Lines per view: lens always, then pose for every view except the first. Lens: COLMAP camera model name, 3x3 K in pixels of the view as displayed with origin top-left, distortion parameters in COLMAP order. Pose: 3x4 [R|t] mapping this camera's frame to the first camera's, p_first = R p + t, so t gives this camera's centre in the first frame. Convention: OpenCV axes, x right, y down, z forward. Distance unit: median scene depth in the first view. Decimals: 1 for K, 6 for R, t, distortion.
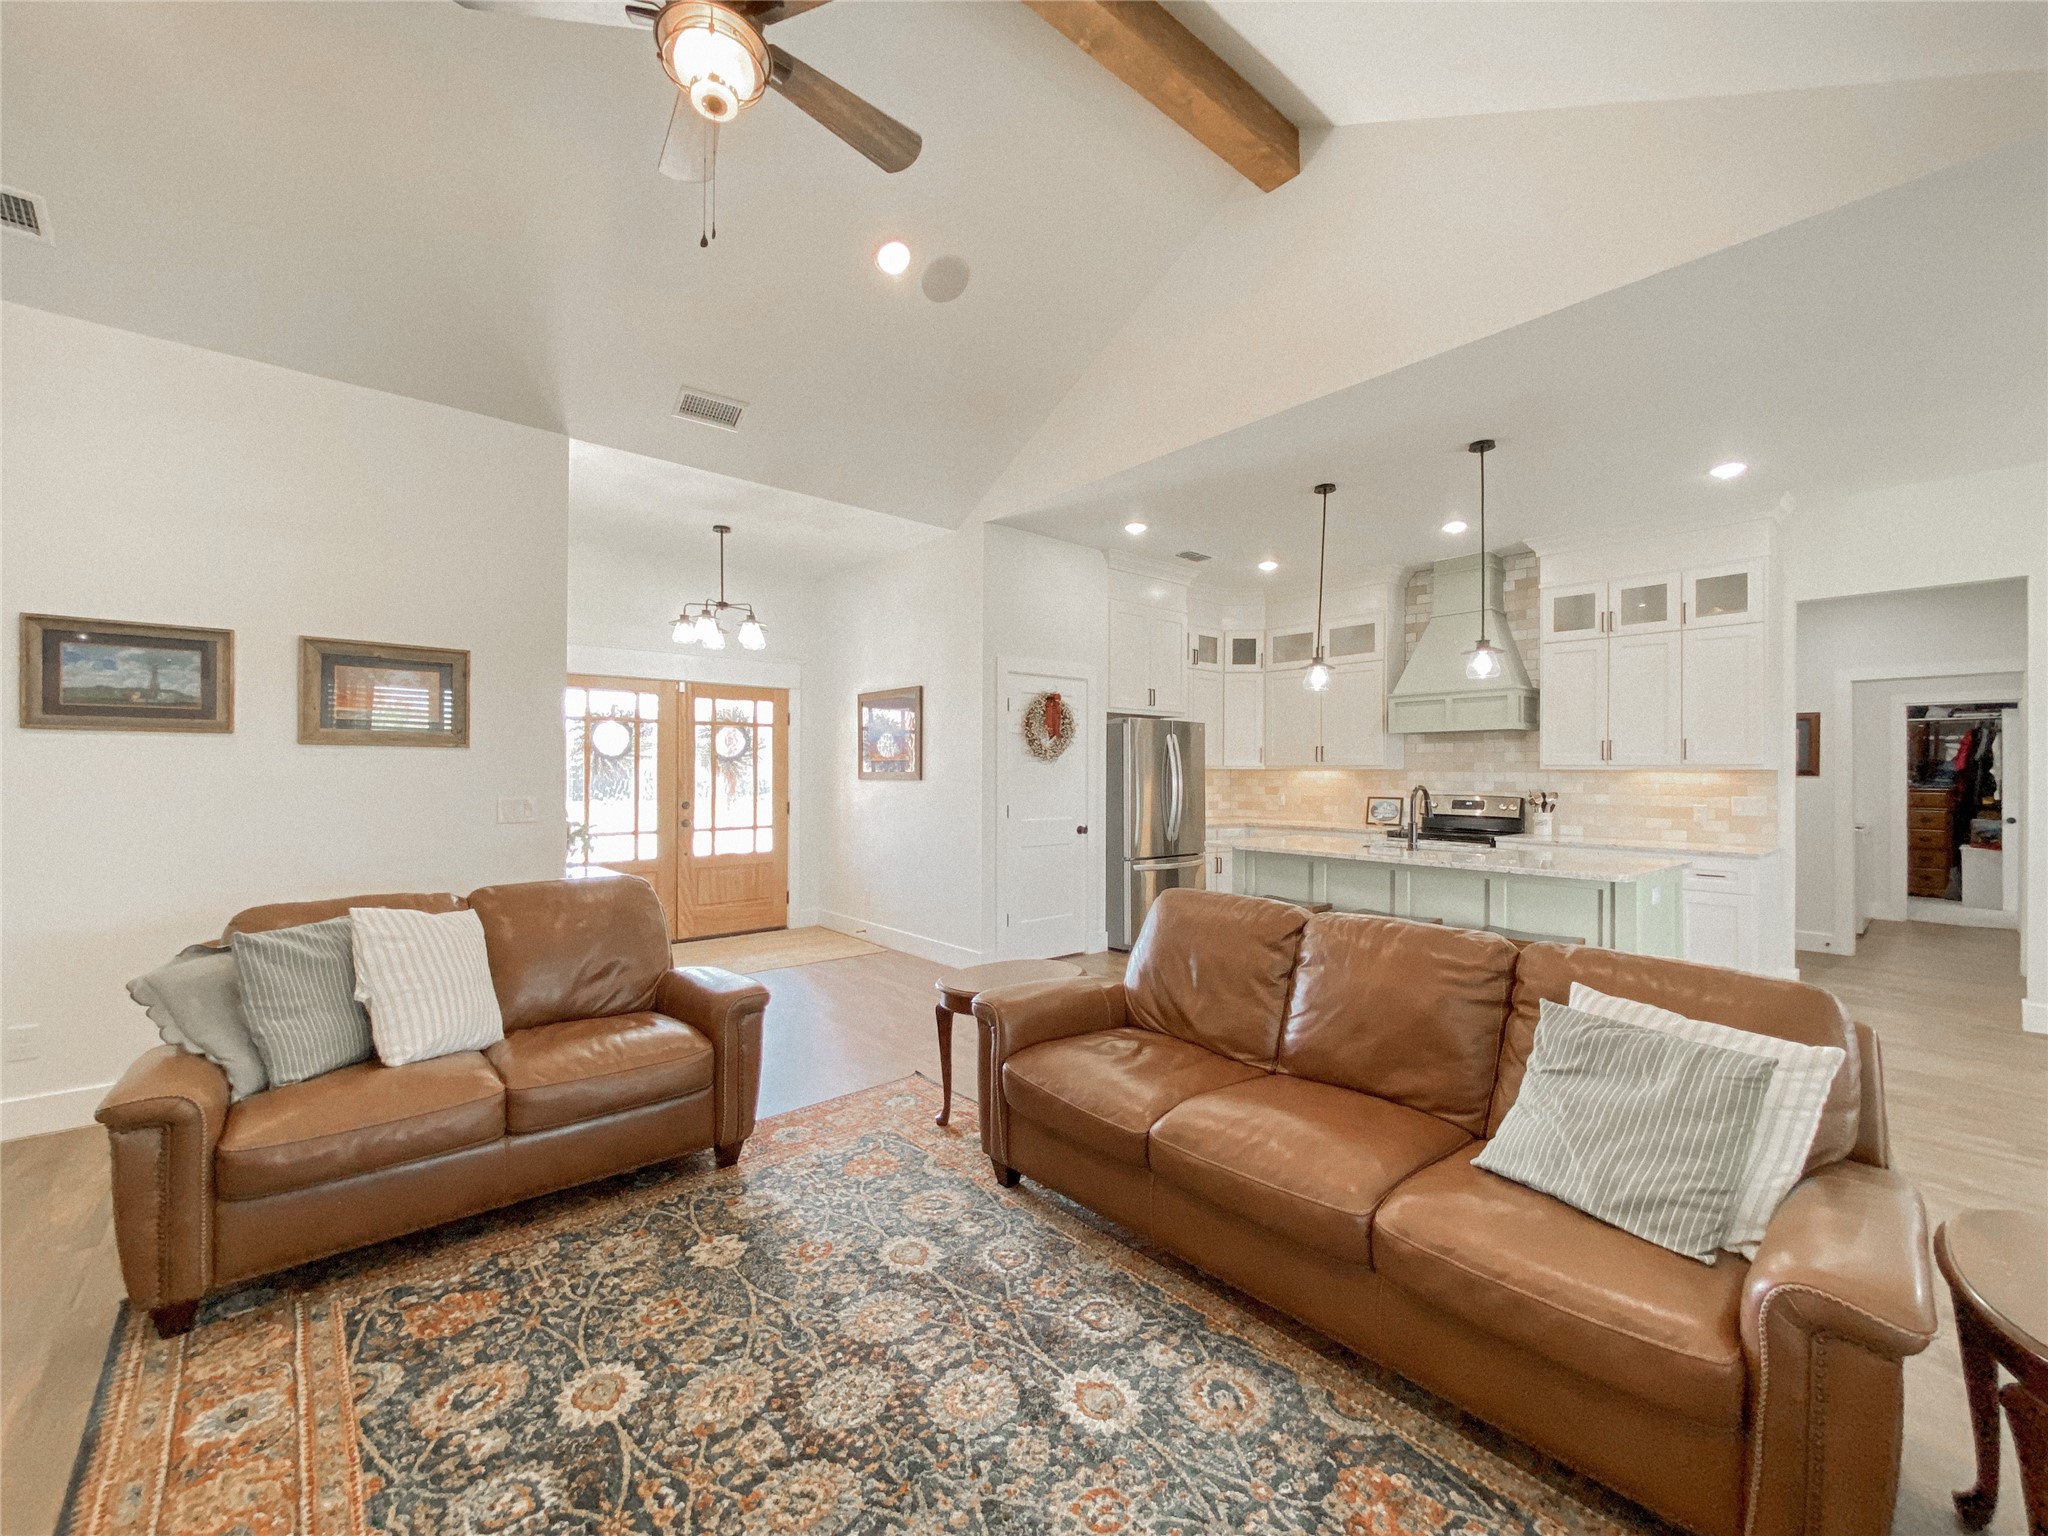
lens RADIAL K [[833.1, 0, 1024.0], [0, 833.1, 768.0], [0, 0, 1]] dist [0.001049, 0.000017]
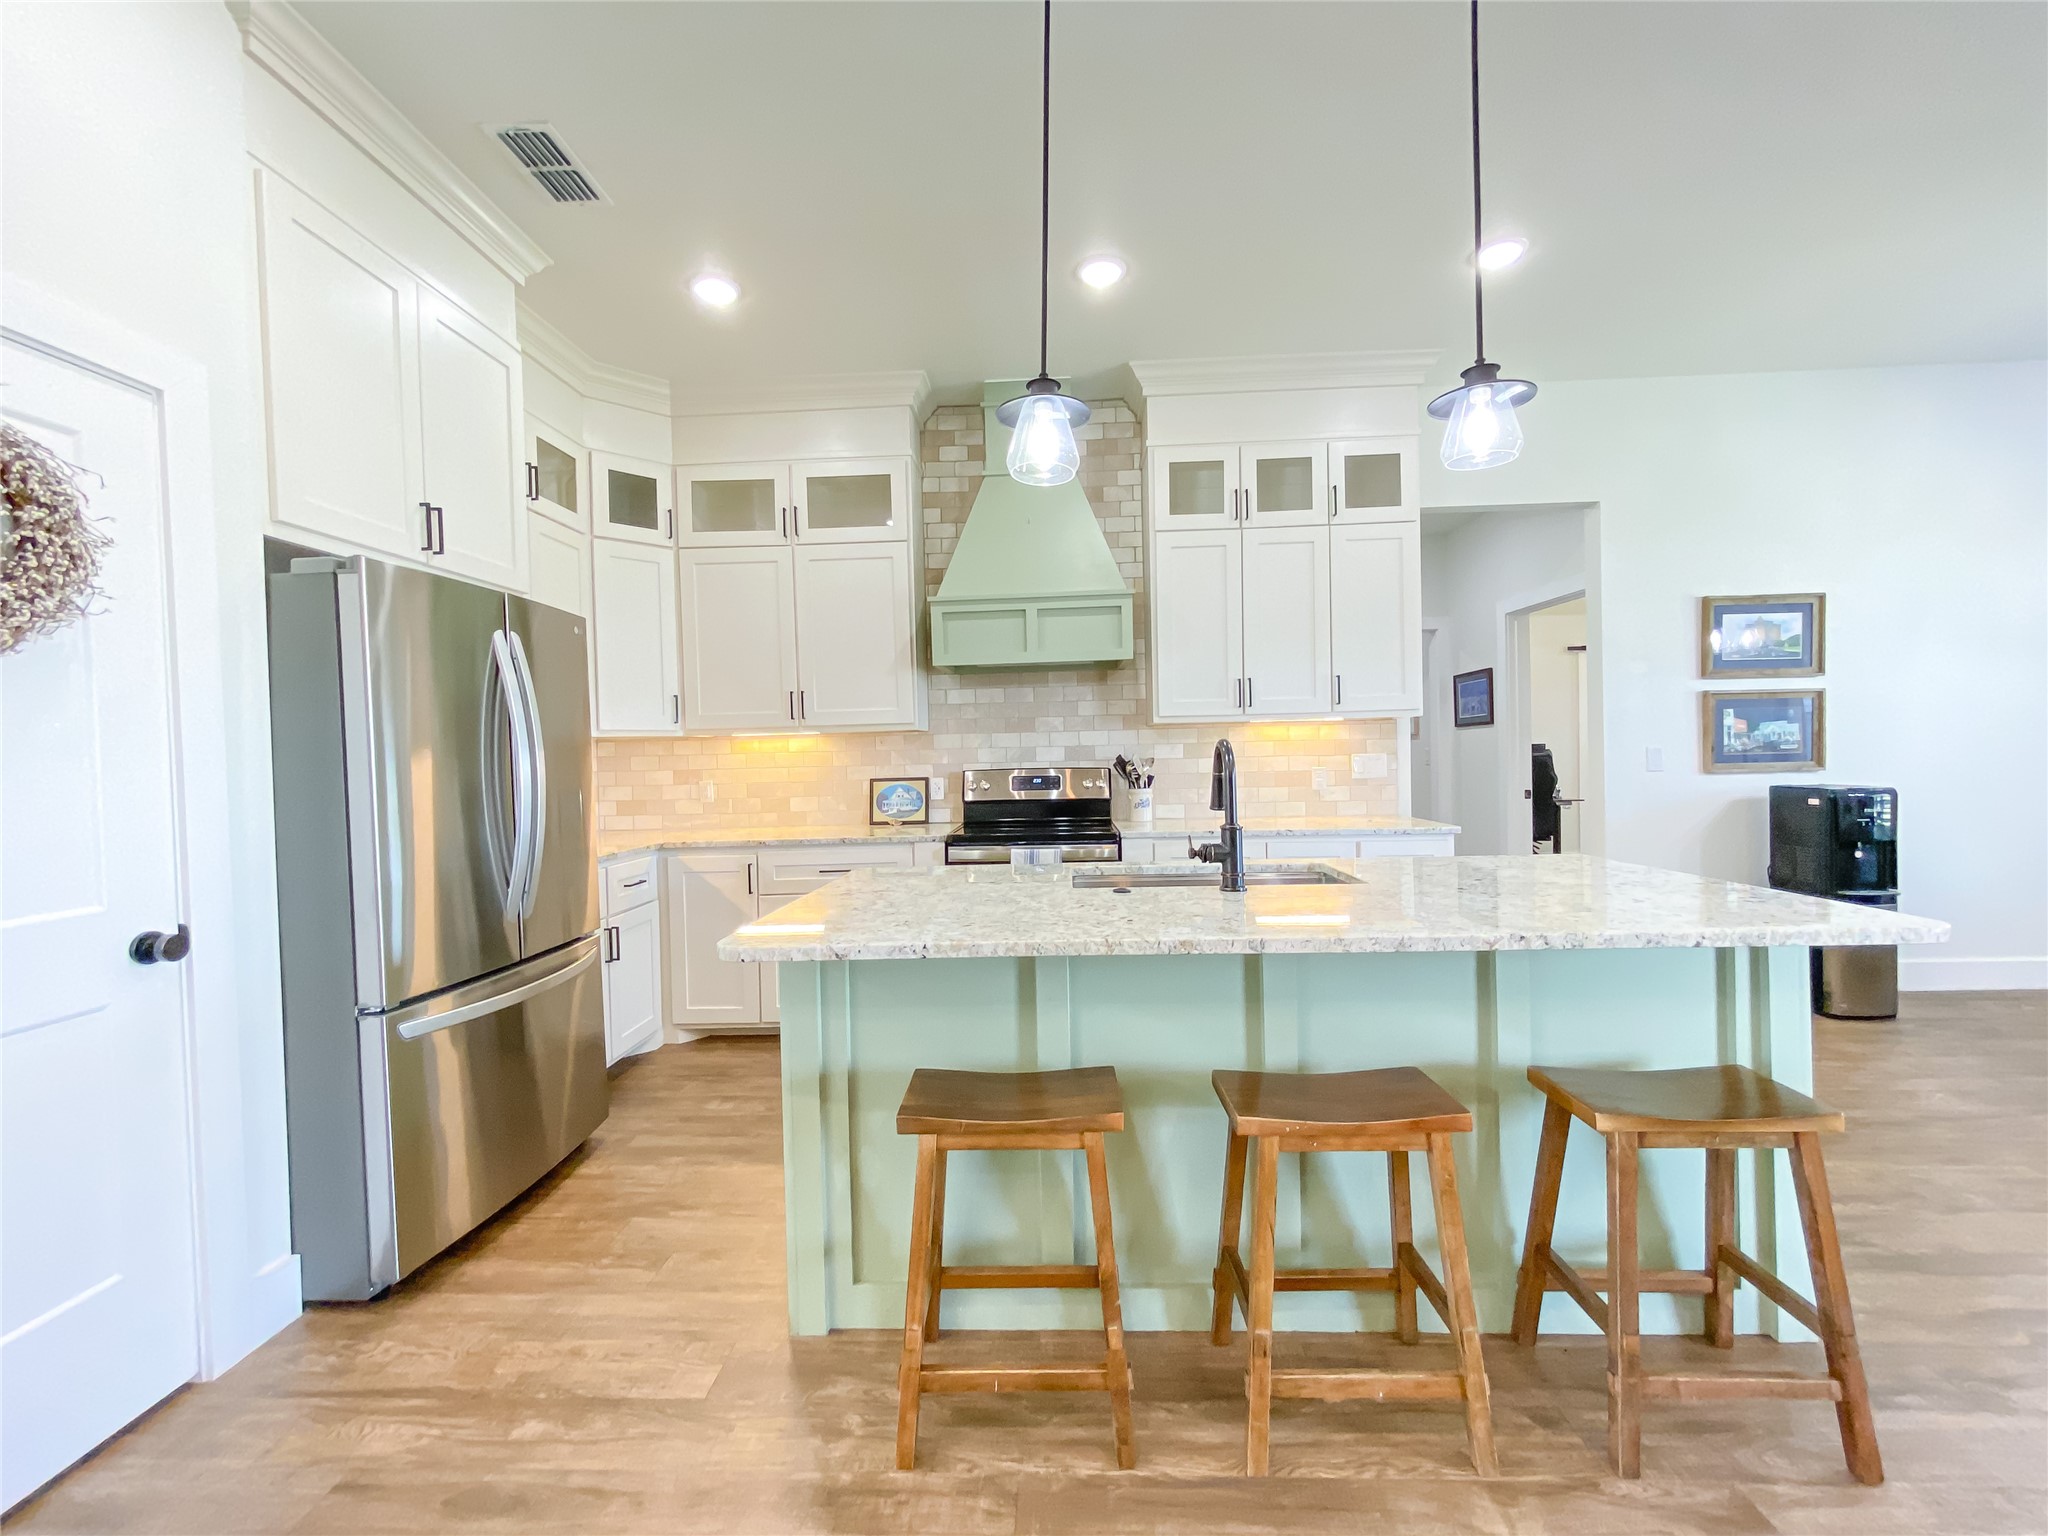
lens RADIAL K [[838.3, 0, 1025.0], [0, 838.3, 769.6], [0, 0, 1]] dist [-0.001205, -0.000261]
pose [[0.680432, -0.037872, 0.731832, 0.060896], [0.025157, 0.999282, 0.028322, 0.015462], [-0.732379, -0.000860, 0.680897, 0.576864]]
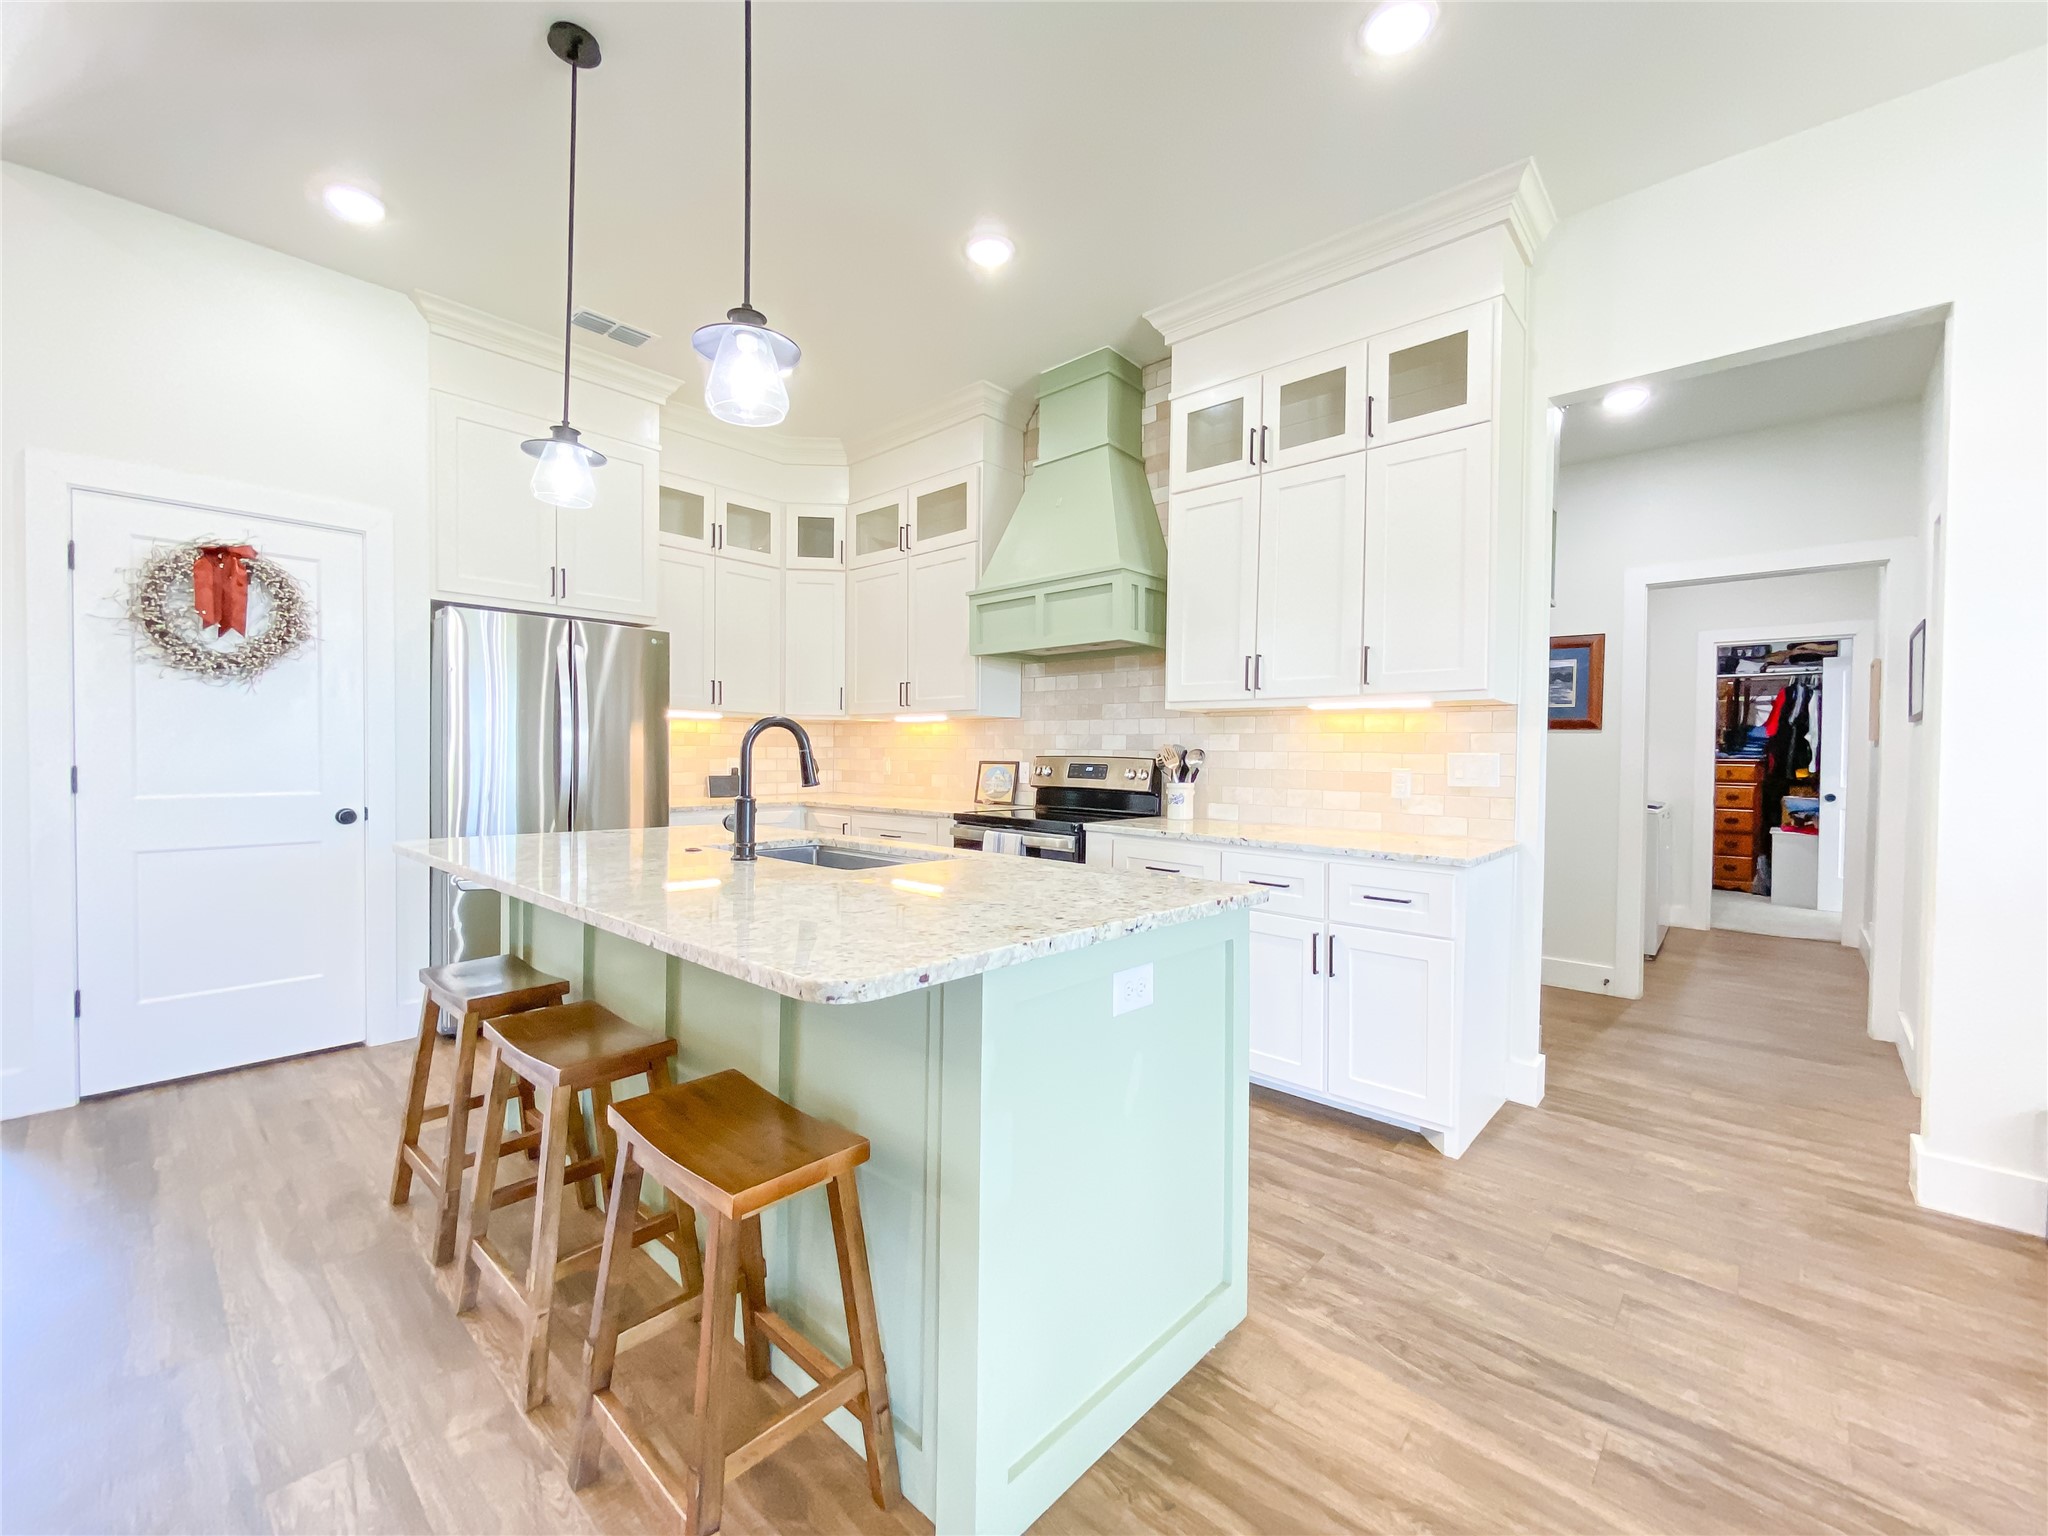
lens RADIAL K [[833.0, 0, 1017.1], [0, 833.0, 767.6], [0, 0, 1]] dist [0.003385, 0.000069]
pose [[0.992407, 0.003961, 0.122931, 0.408440], [-0.006882, 0.999704, 0.023346, 0.027315], [-0.122802, -0.024015, 0.992141, 0.395160]]
